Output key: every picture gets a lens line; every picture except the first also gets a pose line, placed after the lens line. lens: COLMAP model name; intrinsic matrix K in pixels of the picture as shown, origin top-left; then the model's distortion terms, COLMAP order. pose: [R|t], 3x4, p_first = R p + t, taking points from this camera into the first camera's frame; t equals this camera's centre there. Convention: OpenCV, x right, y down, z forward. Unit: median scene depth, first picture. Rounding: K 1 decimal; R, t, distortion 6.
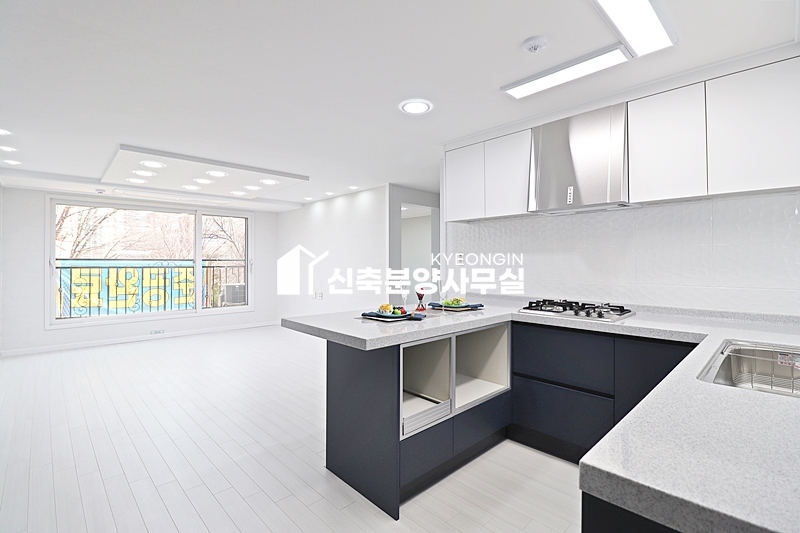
lens RADIAL K [[371.1, 0, 398.2], [0, 371.1, 265.2], [0, 0, 1]] dist [-0.011846, -0.004848]
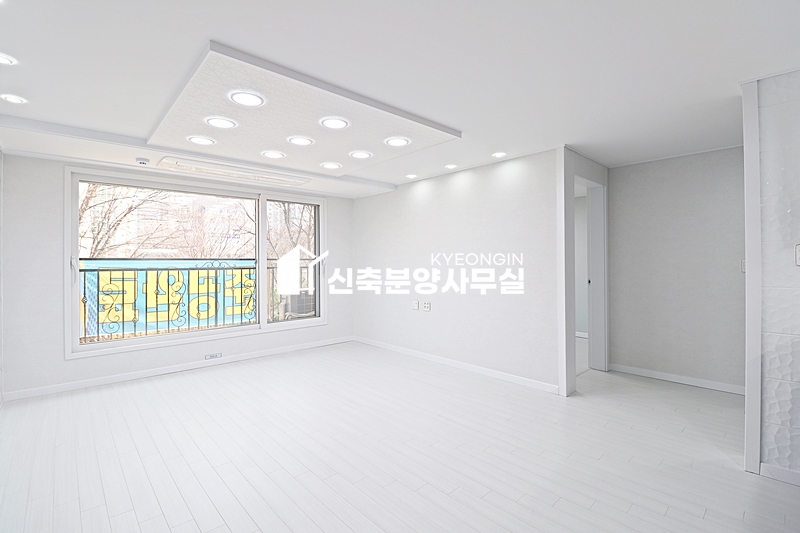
lens RADIAL K [[371.1, 0, 402.2], [0, 371.1, 265.3], [0, 0, 1]] dist [-0.011846, -0.004848]
pose [[0.999856, -0.003610, -0.016580, -0.245372], [0.003687, 0.999982, 0.004662, -0.004055], [0.016563, -0.004722, 0.999852, 0.246563]]
